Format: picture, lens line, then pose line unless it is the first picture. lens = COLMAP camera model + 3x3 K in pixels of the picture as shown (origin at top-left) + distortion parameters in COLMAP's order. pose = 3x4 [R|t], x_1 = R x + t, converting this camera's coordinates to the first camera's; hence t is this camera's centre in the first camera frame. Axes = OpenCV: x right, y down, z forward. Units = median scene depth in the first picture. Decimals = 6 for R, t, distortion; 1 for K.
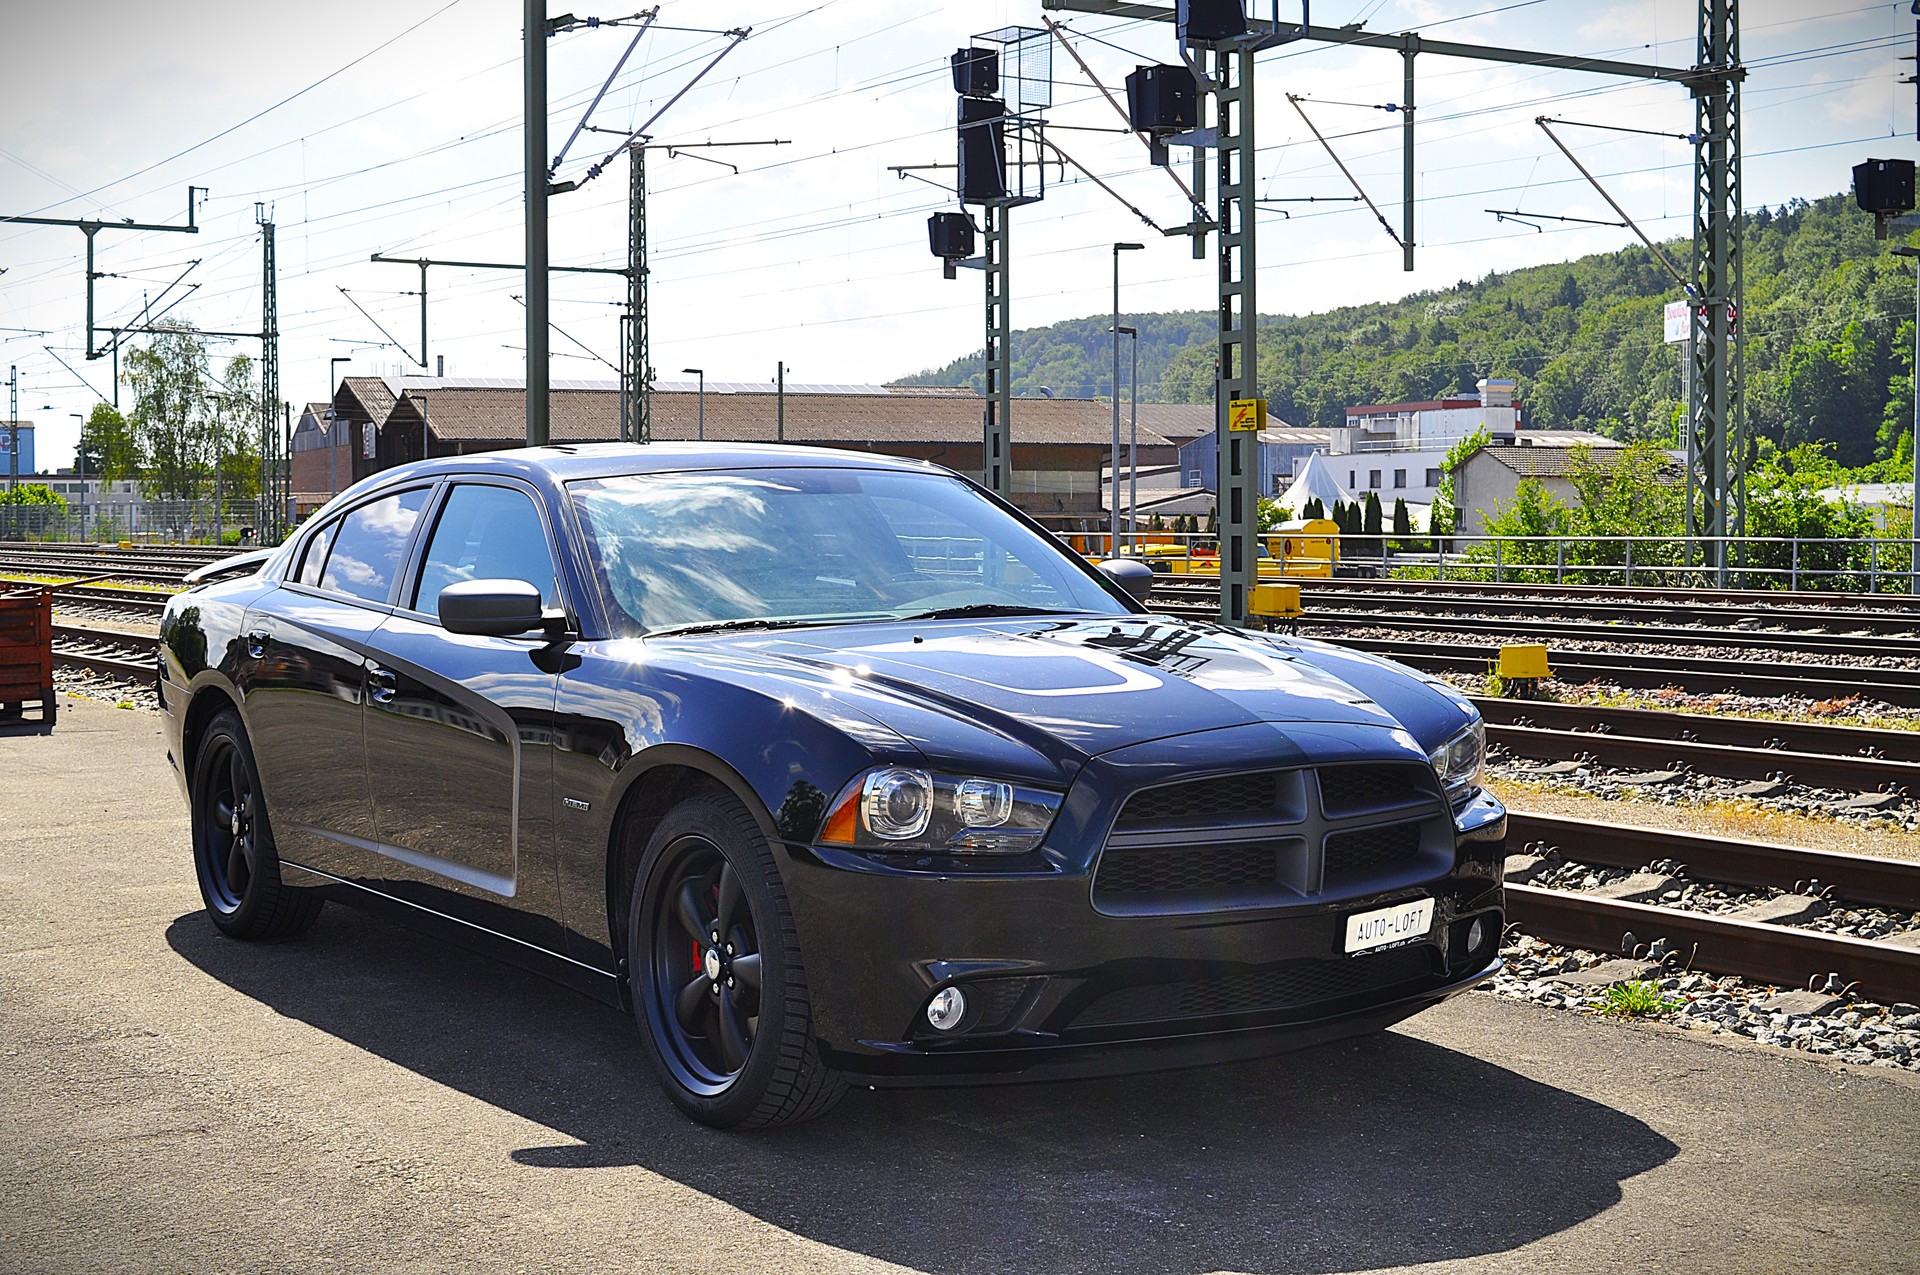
lens RADIAL K [[2705.5, 0, 960.0], [0, 2705.5, 637.5], [0, 0, 1]] dist [-0.022275, 0.003926]
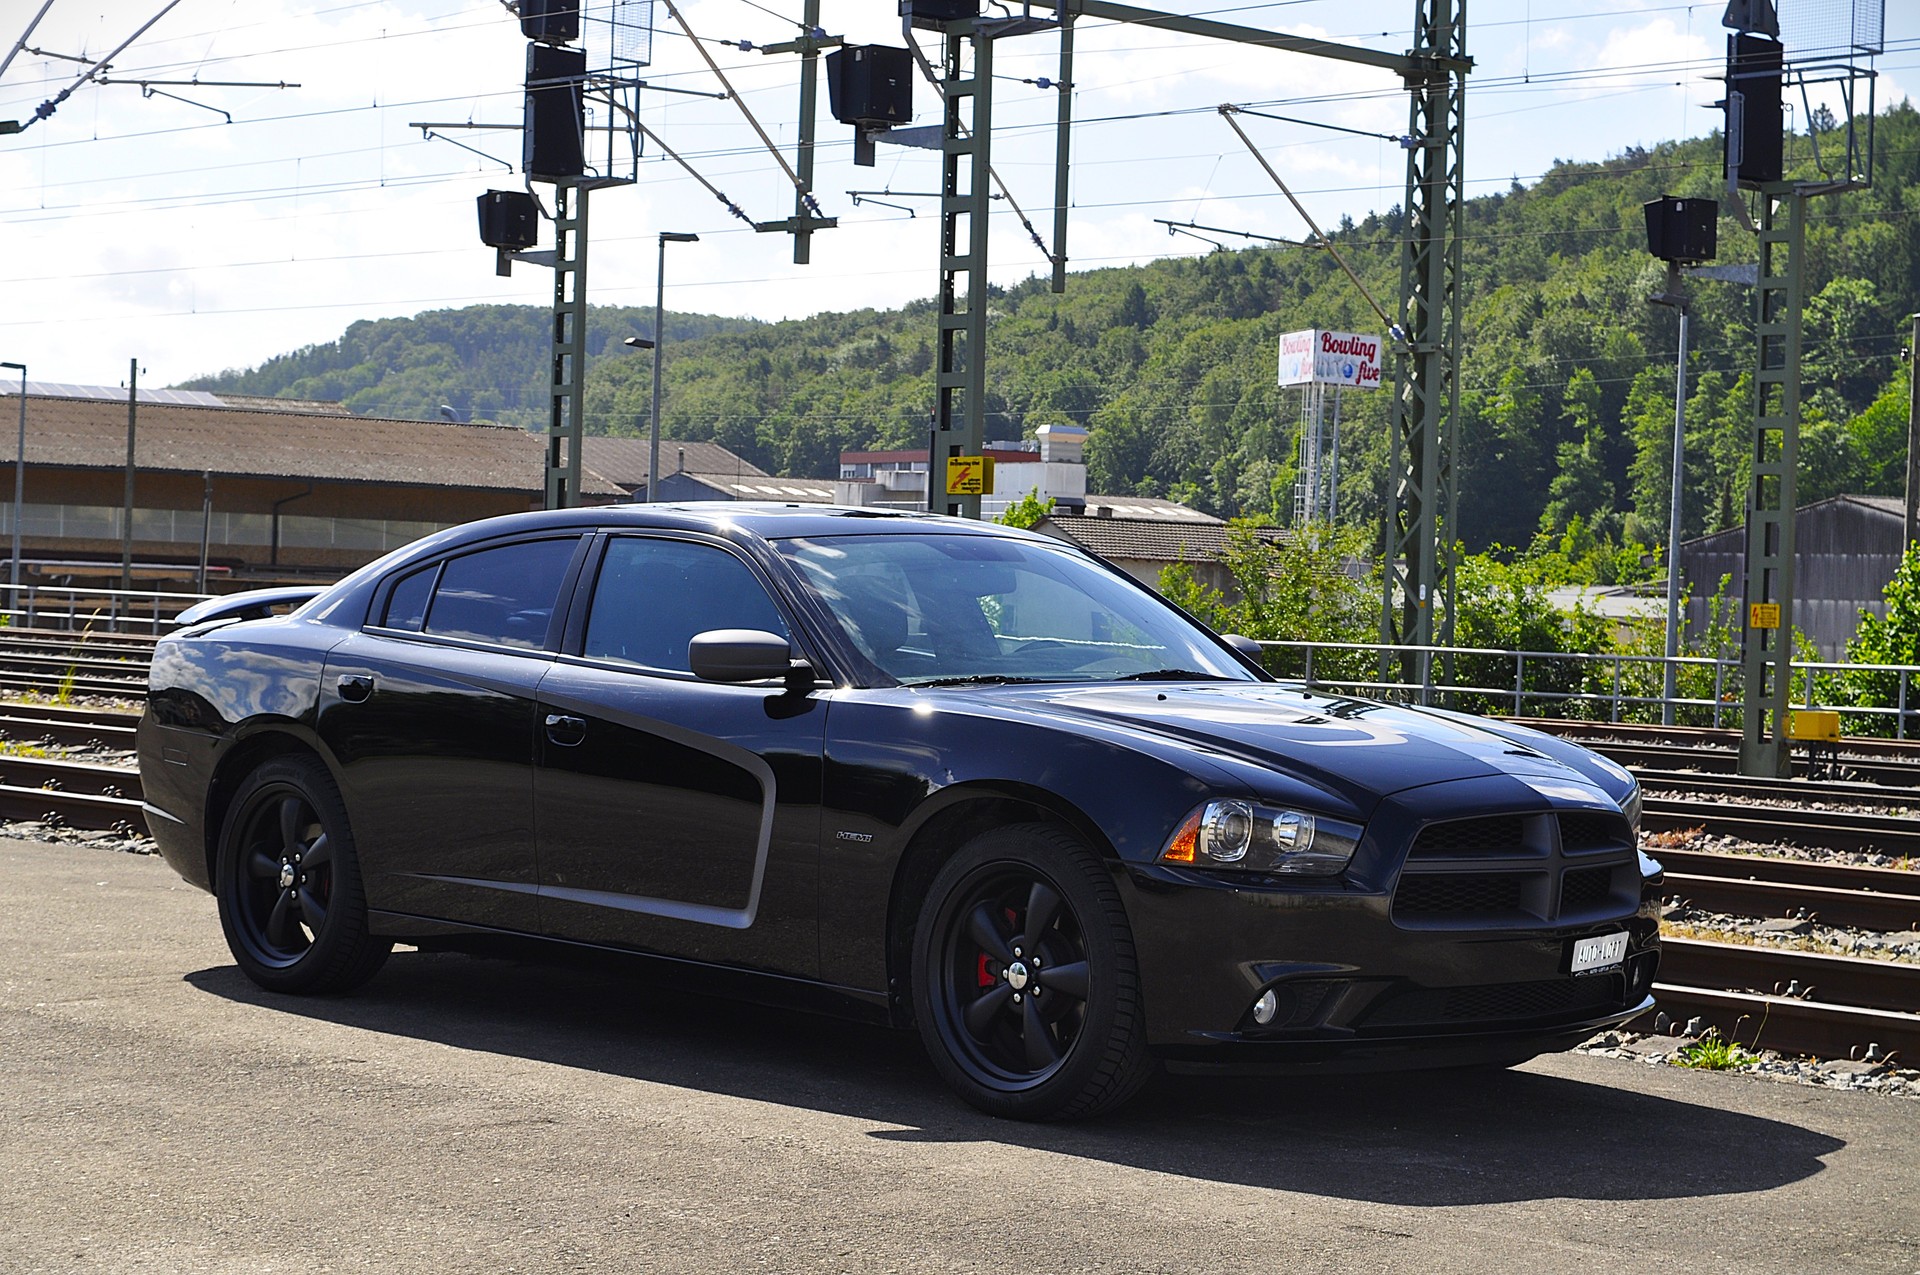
lens RADIAL K [[3842.3, 0, 960.0], [0, 3842.3, 637.5], [0, 0, 1]] dist [0.075687, -0.023282]
pose [[0.982538, 0.036539, 0.182439, -0.061546], [-0.030355, 0.998870, -0.036576, 0.005854], [-0.183569, 0.030399, 0.982537, -0.086026]]
